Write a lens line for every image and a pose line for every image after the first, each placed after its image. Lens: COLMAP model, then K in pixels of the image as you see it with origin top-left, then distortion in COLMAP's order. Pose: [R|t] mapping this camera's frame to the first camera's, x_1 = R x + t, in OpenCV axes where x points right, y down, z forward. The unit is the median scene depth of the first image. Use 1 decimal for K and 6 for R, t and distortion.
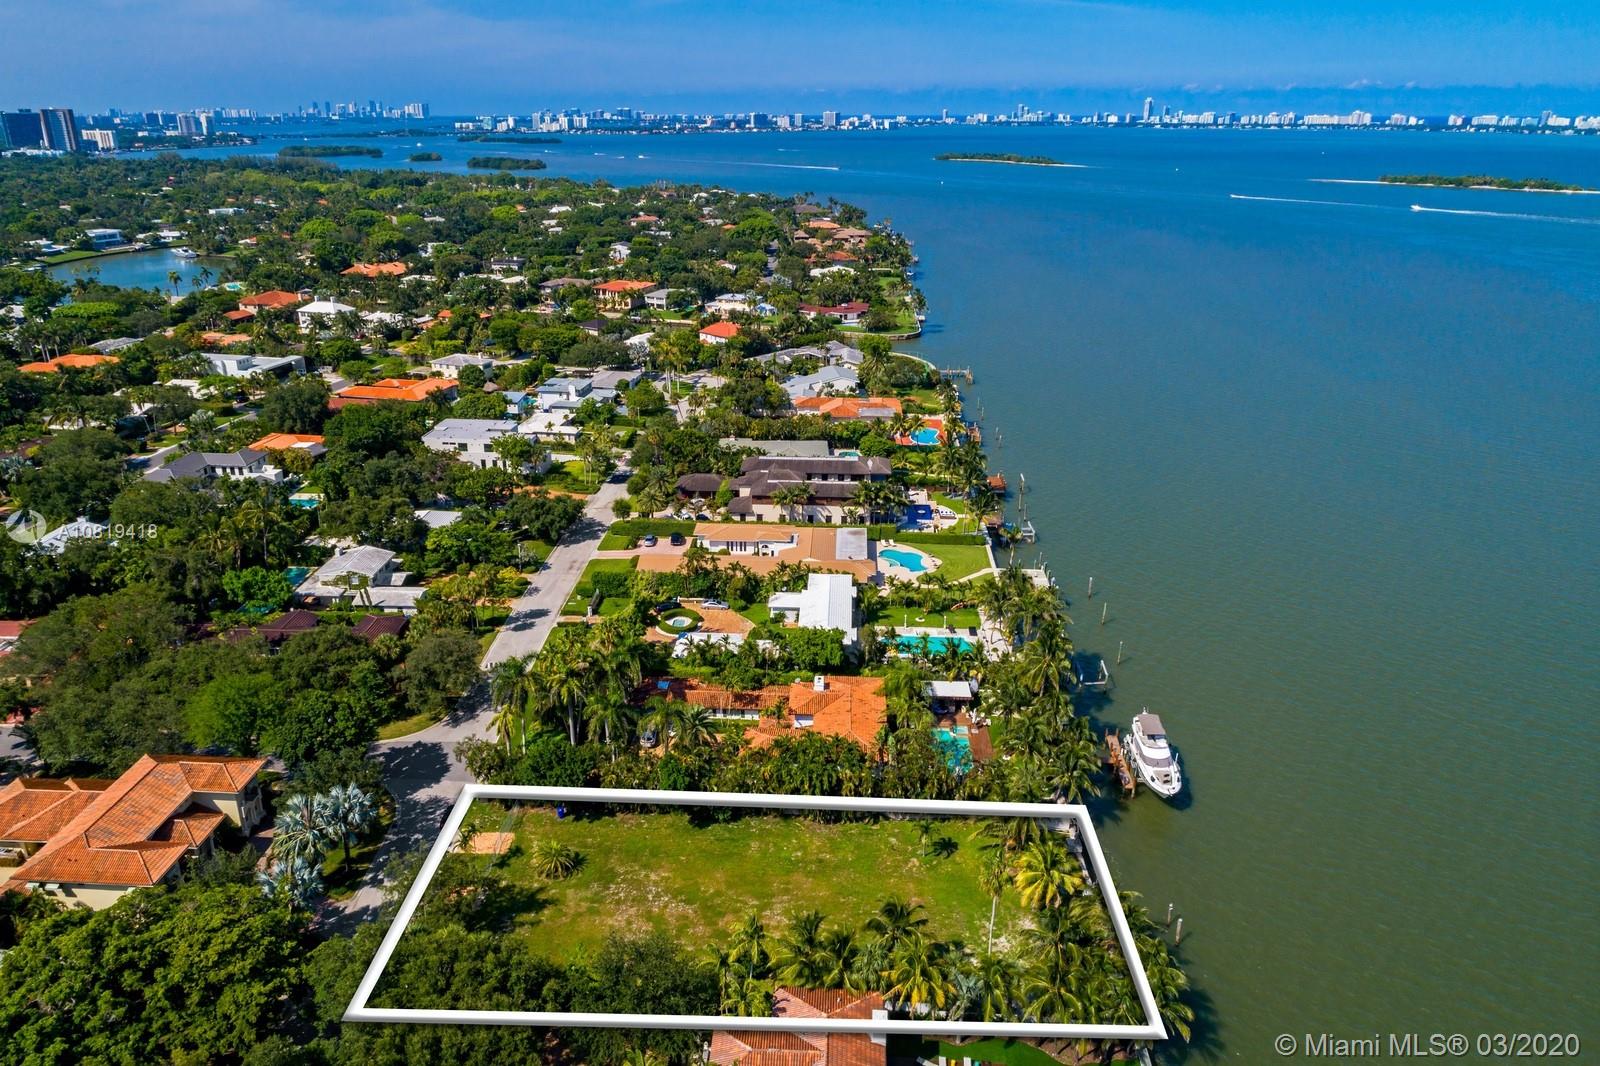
lens RADIAL K [[1106.8, 0, 804.8], [0, 1106.8, 533.1], [0, 0, 1]] dist [0.000696, -0.003057]
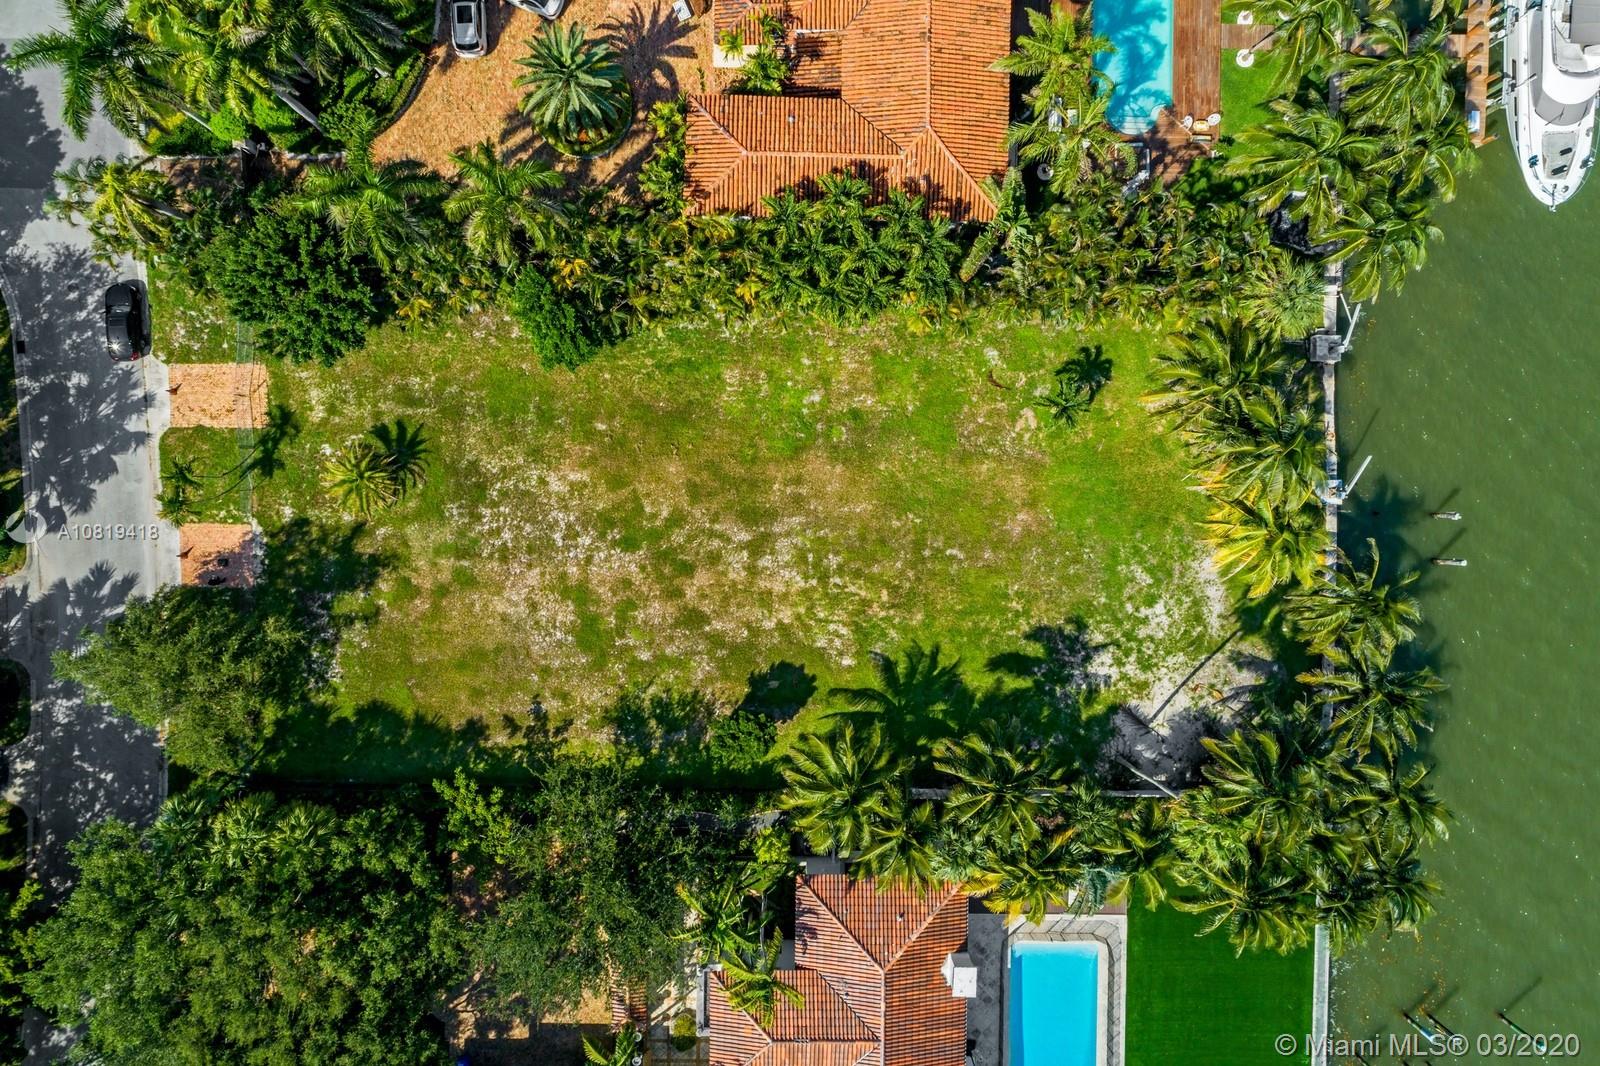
lens RADIAL K [[1106.8, 0, 797.2], [0, 1106.8, 533.2], [0, 0, 1]] dist [0.000696, -0.003057]
pose [[0.999453, -0.026568, 0.019673, -0.028542], [-0.009059, 0.352203, 0.935880, -0.203192], [-0.031793, -0.935546, 0.351770, 0.800058]]
